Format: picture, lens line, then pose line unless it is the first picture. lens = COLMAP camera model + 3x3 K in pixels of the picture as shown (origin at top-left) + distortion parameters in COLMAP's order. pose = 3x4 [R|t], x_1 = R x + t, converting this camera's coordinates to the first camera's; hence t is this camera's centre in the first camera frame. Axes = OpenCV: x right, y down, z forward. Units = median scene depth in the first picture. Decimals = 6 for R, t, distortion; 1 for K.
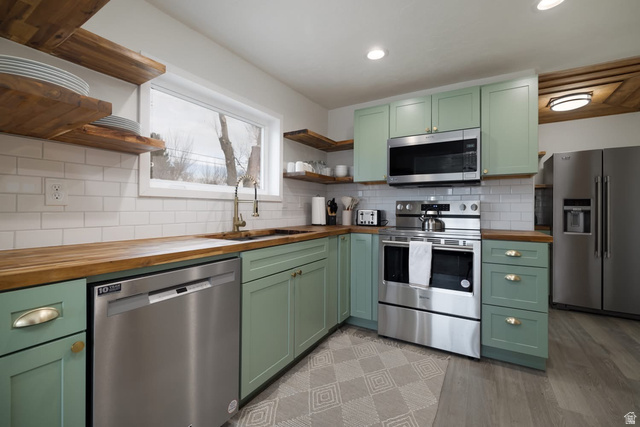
lens RADIAL K [[275.1, 0, 317.5], [0, 275.1, 207.5], [0, 0, 1]] dist [-0.001090, -0.000256]
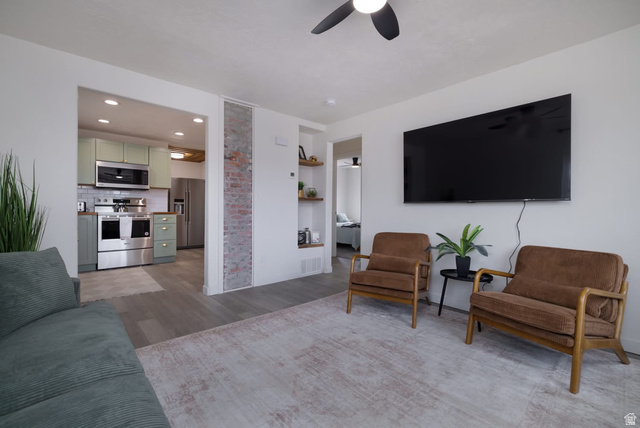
lens RADIAL K [[275.1, 0, 317.5], [0, 275.1, 208.0], [0, 0, 1]] dist [-0.001090, -0.000256]
pose [[0.283254, 0.001279, 0.959044, -1.175982], [-0.005491, 0.999985, 0.000288, 0.046004], [-0.959029, -0.005348, 0.283257, -0.955711]]
